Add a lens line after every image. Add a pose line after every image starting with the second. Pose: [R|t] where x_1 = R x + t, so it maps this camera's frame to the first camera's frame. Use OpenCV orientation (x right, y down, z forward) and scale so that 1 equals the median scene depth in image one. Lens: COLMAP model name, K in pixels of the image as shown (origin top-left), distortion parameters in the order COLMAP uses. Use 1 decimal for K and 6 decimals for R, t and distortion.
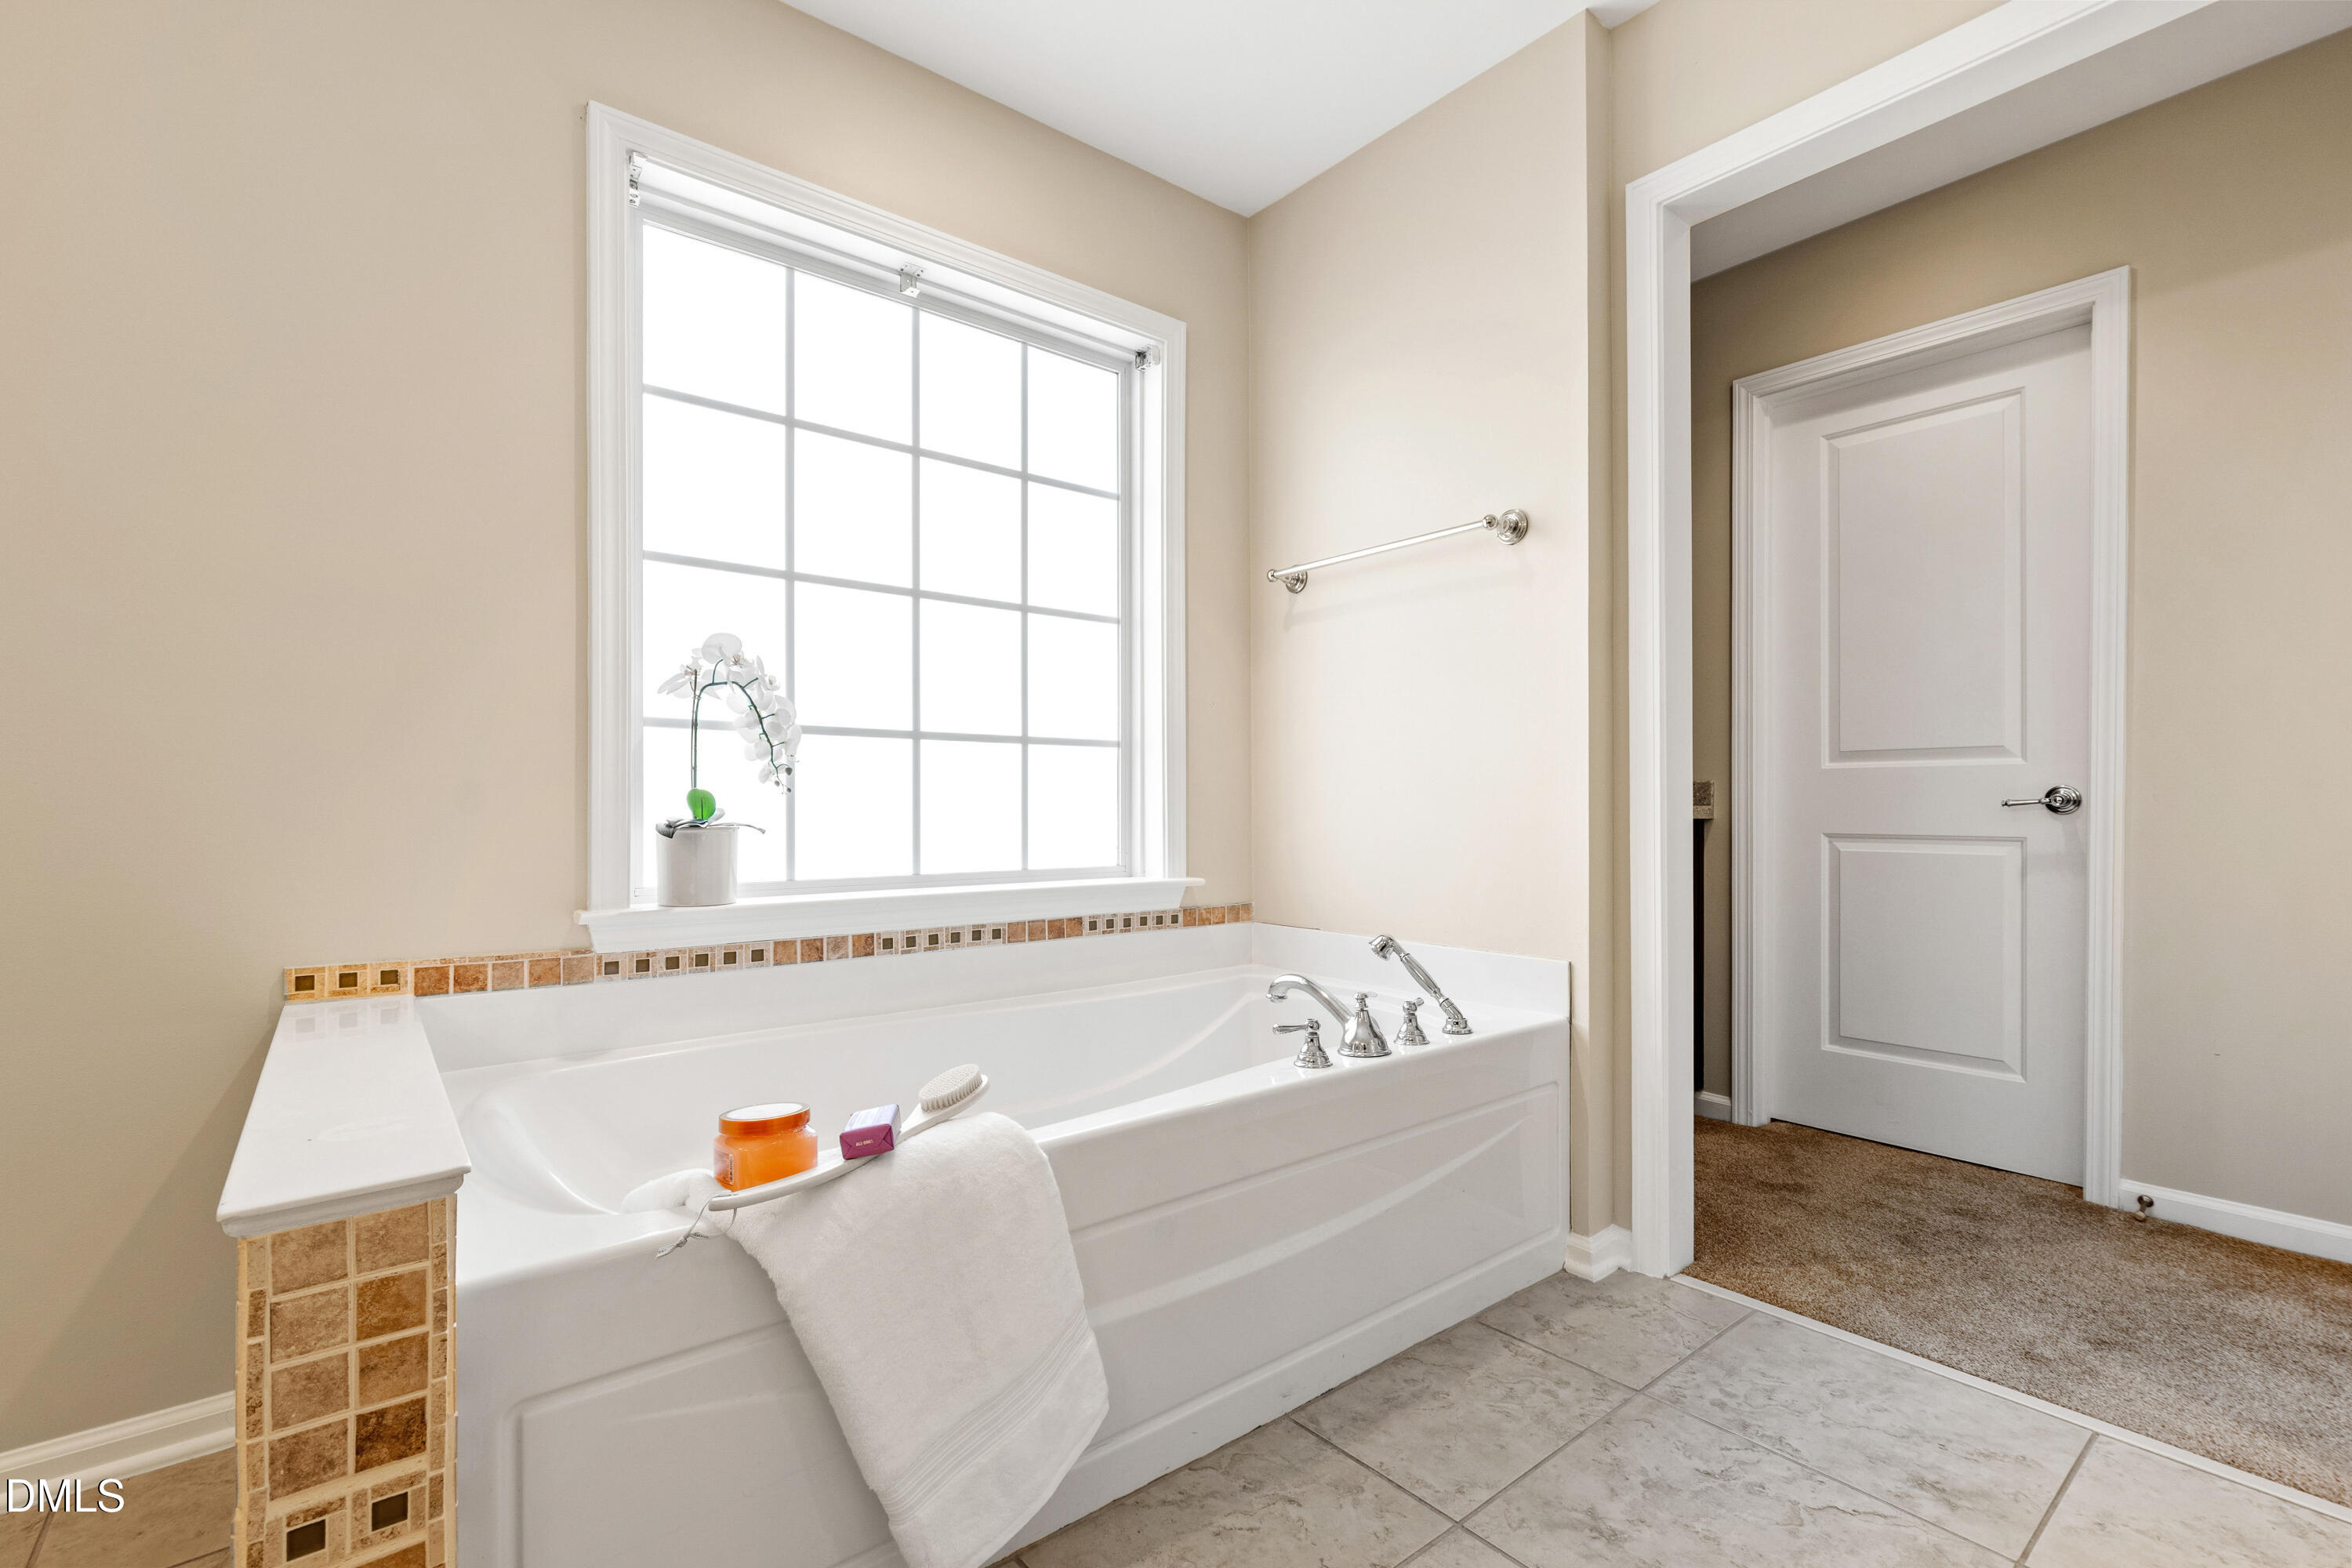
lens RADIAL K [[1042.2, 0, 1184.4], [0, 1042.2, 812.8], [0, 0, 1]] dist [-0.017686, 0.006984]
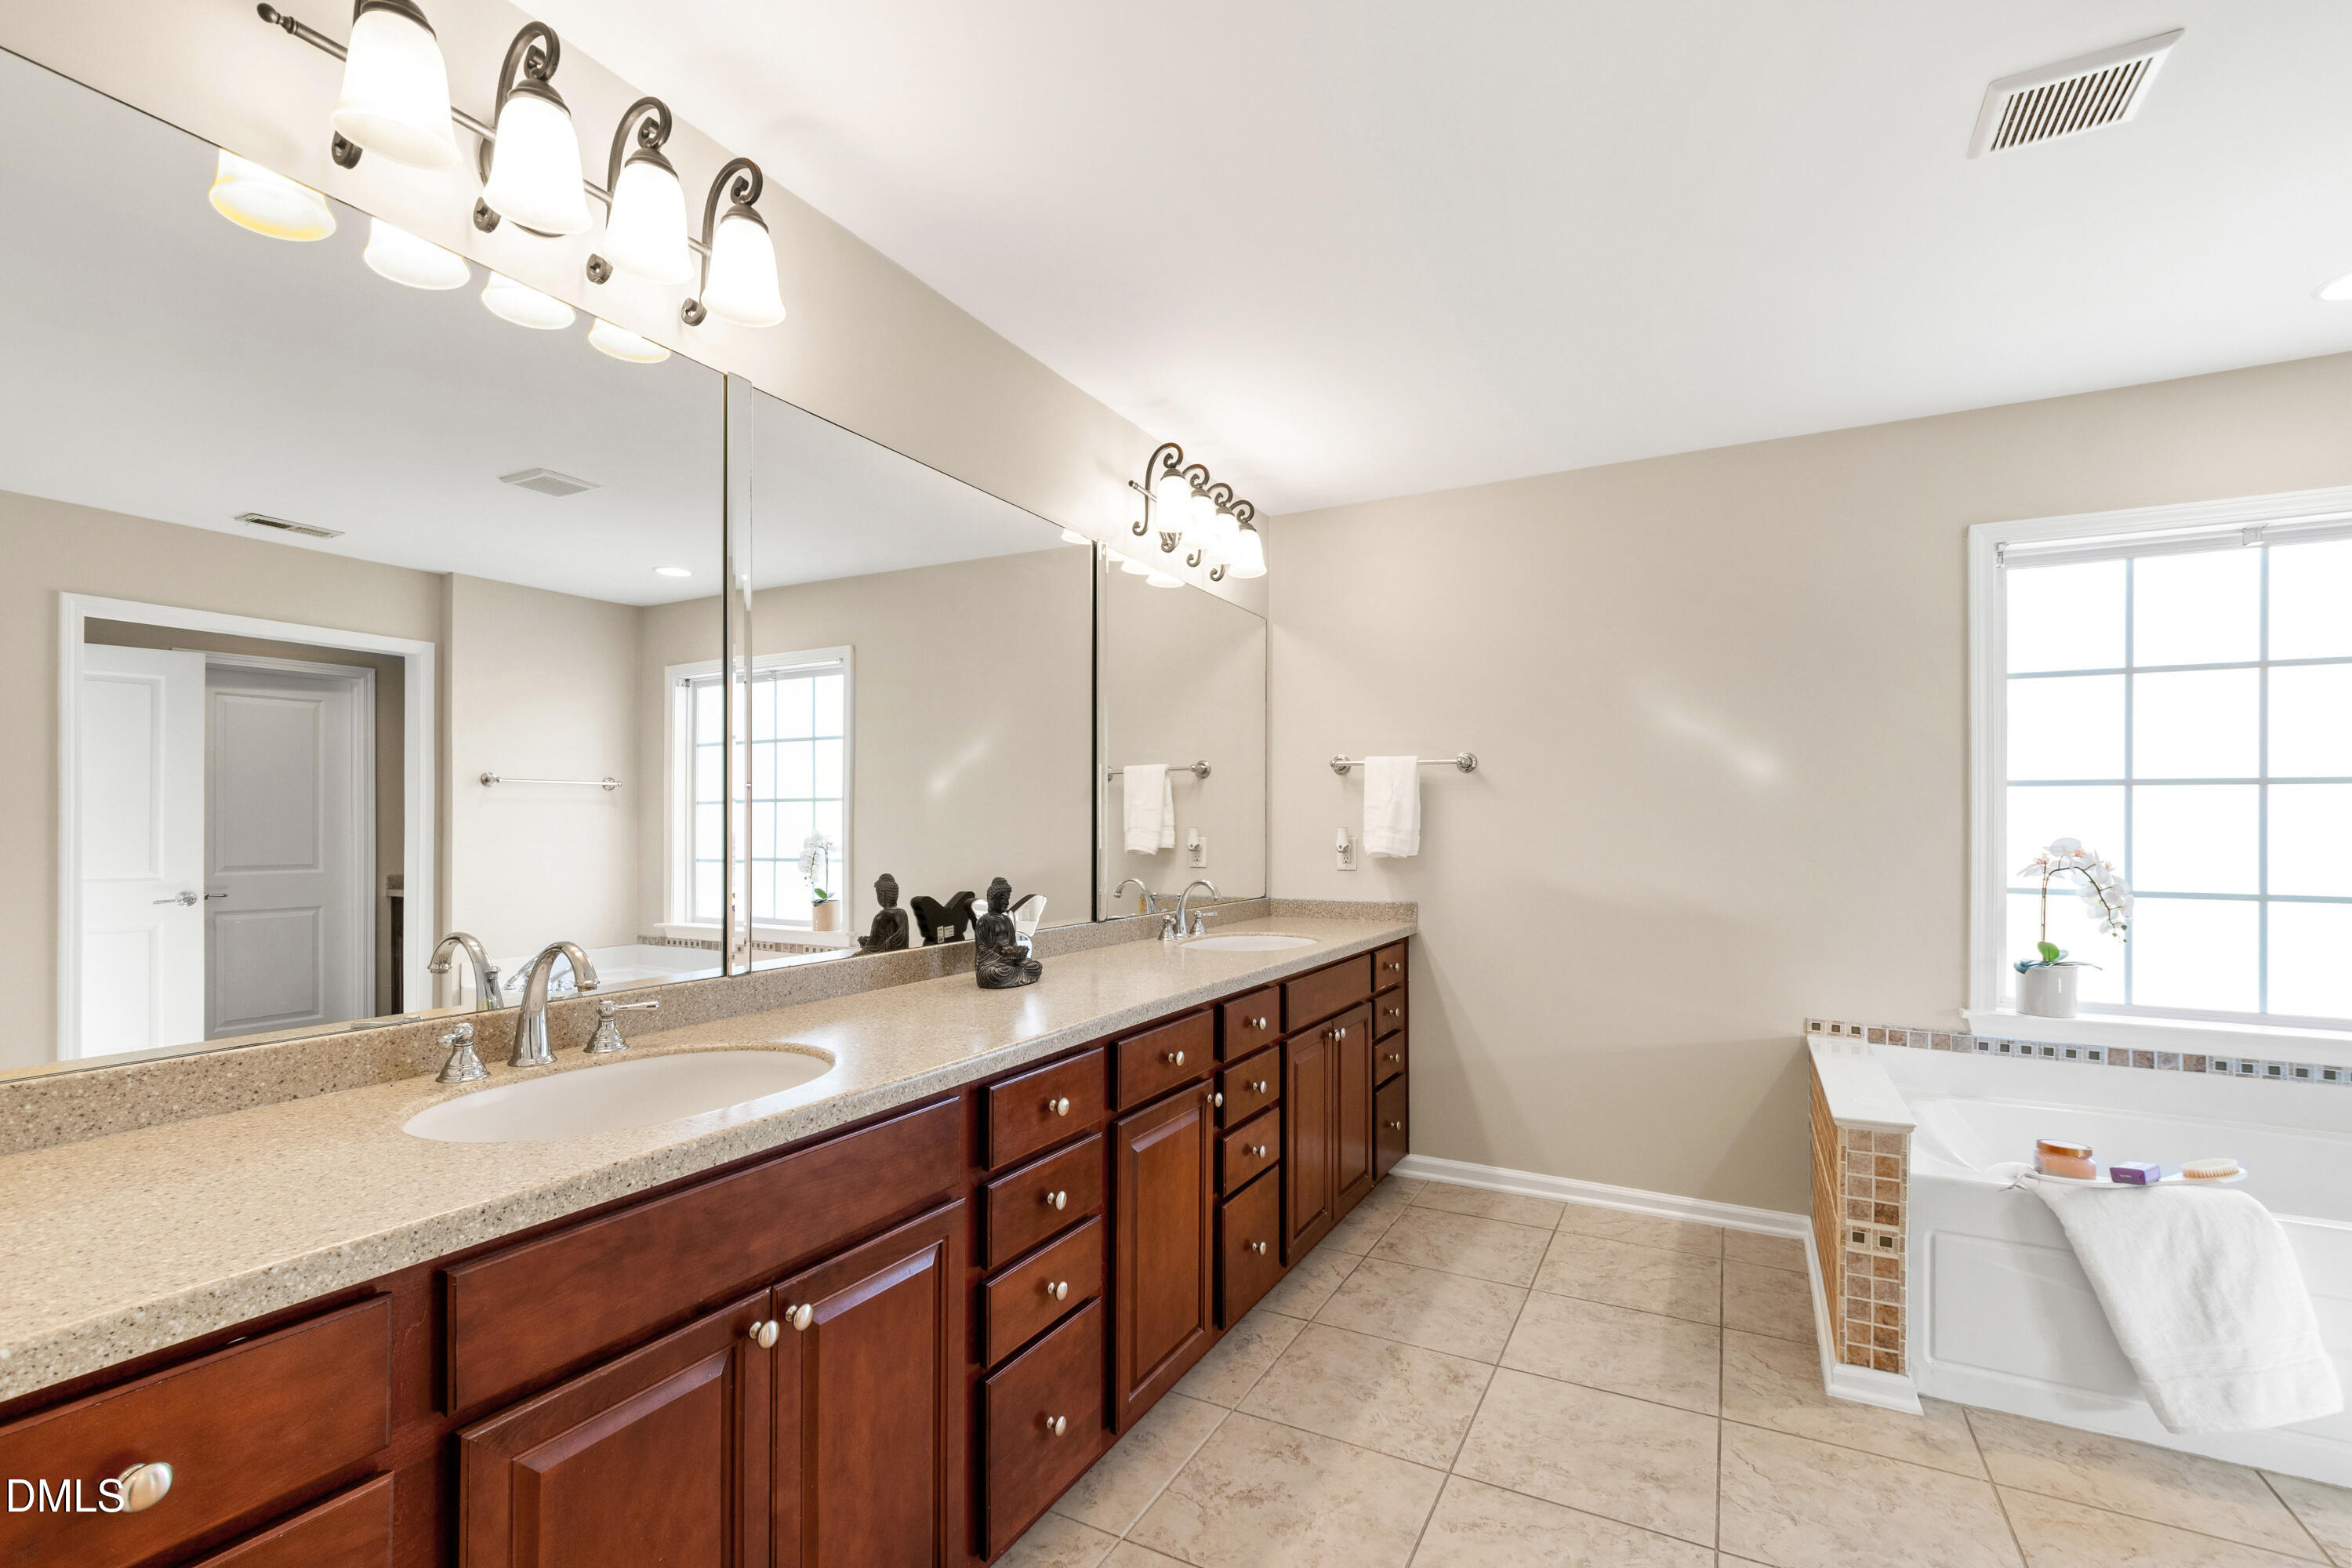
lens RADIAL K [[1042.2, 0, 1184.4], [0, 1042.2, 812.8], [0, 0, 1]] dist [-0.017686, 0.006984]
pose [[0.387727, -0.007509, -0.921744, 0.466312], [-0.015300, 0.999777, -0.014581, -0.175888], [0.921647, 0.019756, 0.387526, -0.804525]]
